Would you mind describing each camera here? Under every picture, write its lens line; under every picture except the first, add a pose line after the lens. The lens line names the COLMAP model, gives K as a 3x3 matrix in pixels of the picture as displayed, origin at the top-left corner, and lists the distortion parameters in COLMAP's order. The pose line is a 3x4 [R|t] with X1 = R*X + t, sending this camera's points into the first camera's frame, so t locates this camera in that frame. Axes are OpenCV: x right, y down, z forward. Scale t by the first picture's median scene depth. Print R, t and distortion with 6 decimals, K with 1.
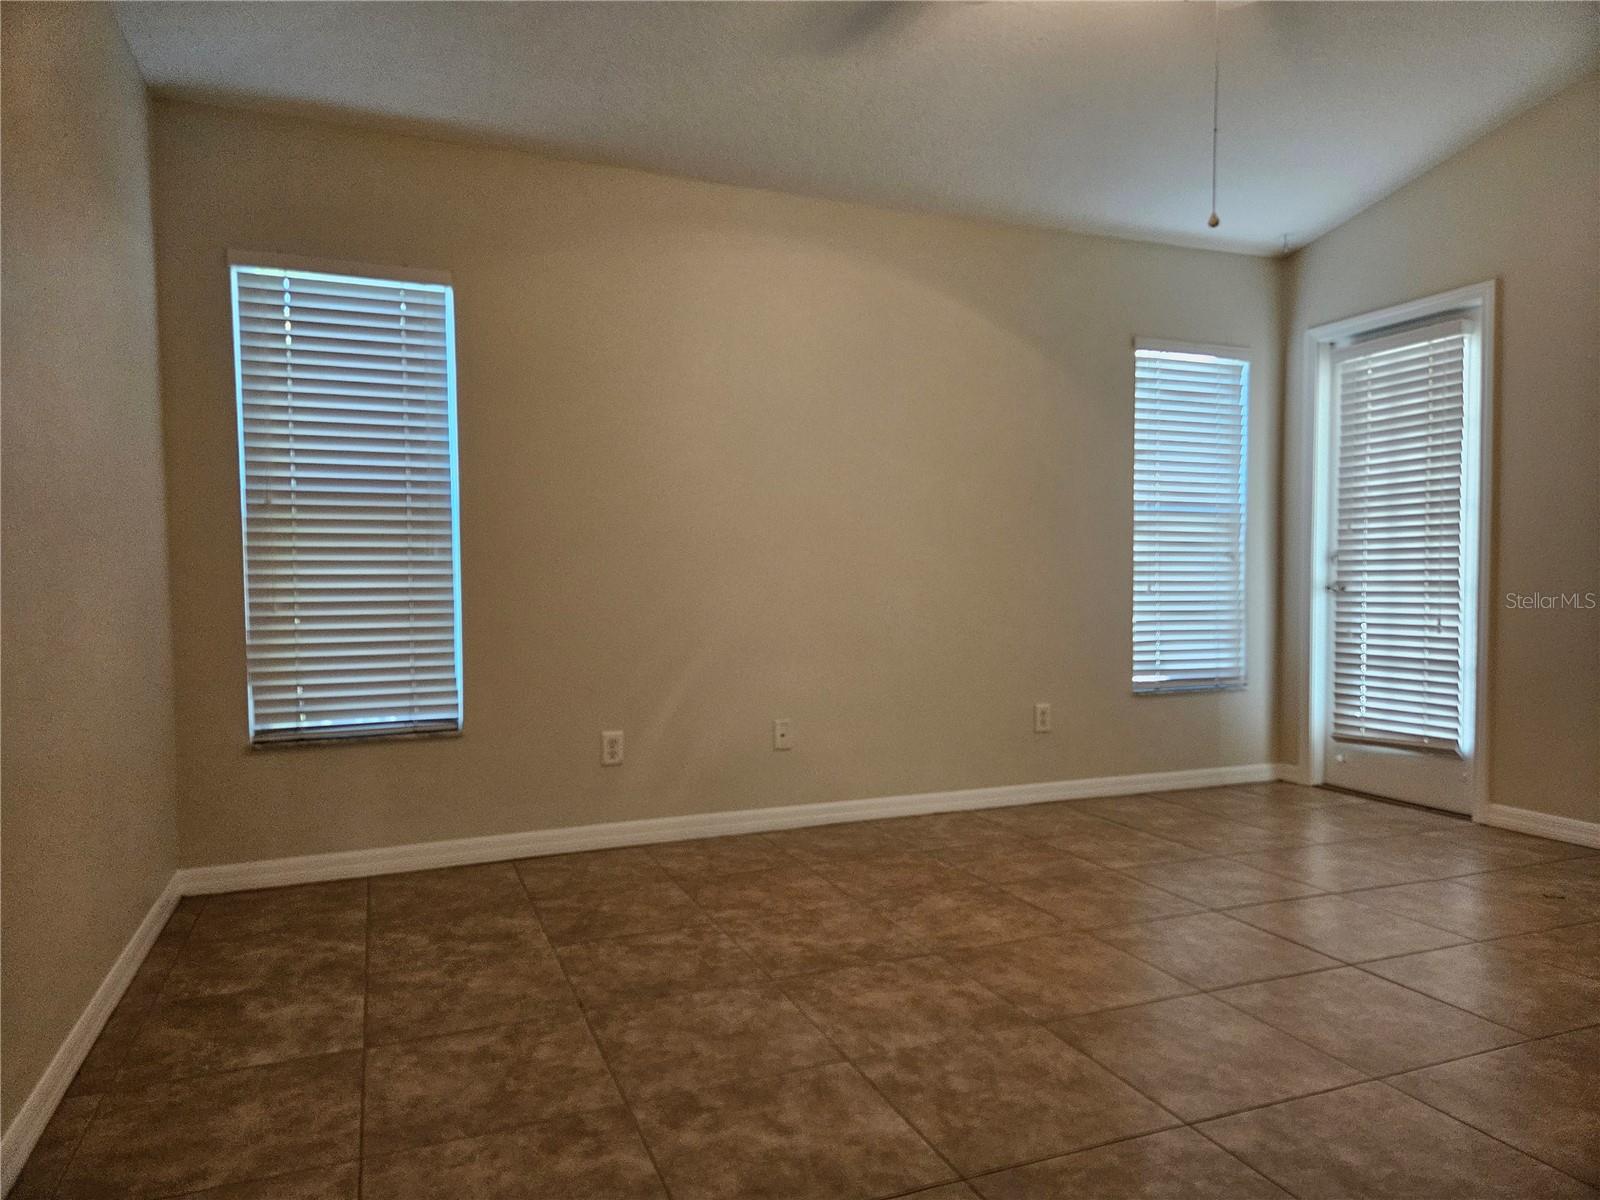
lens RADIAL K [[1068.2, 0, 791.1], [0, 1068.2, 601.5], [0, 0, 1]] dist [0.070598, -0.057320]
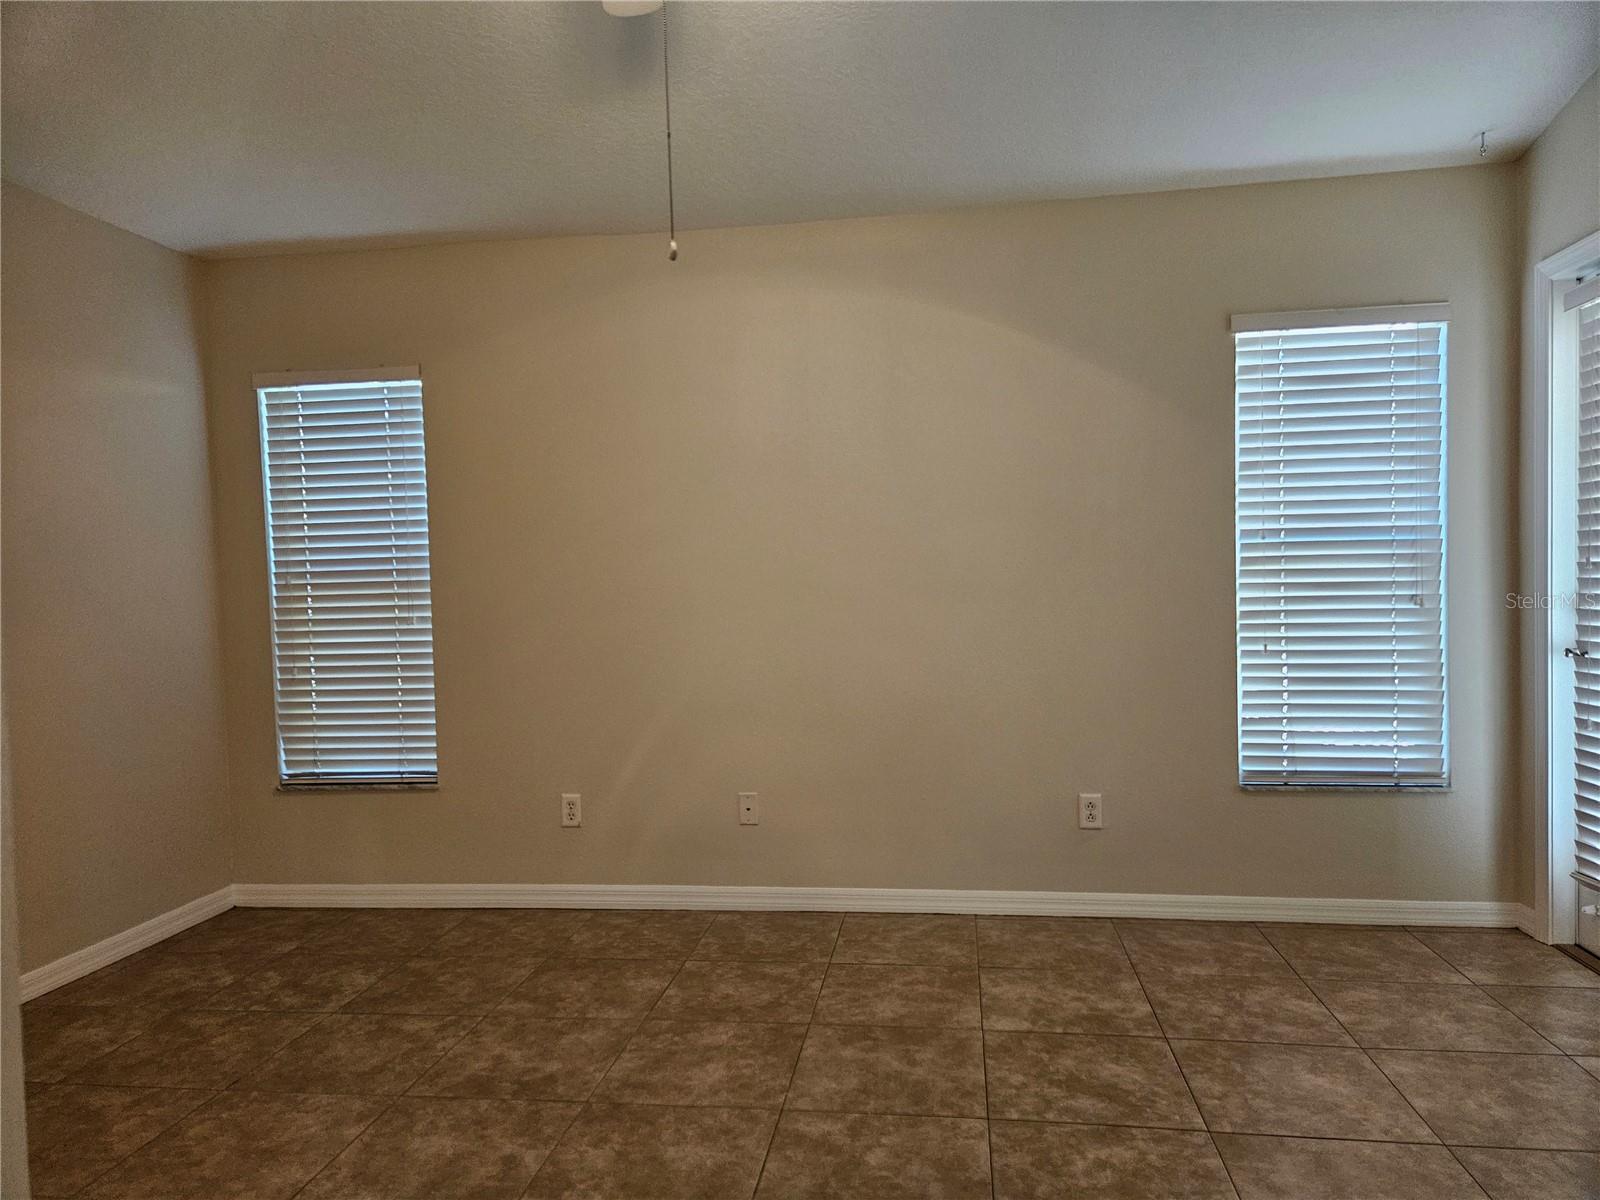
lens RADIAL K [[1068.2, 0, 796.7], [0, 1068.2, 602.0], [0, 0, 1]] dist [0.070598, -0.057320]
pose [[0.861129, -0.005836, -0.508353, 0.585884], [0.010661, 0.999922, 0.006580, -0.070839], [0.508275, -0.011086, 0.861124, 0.256479]]
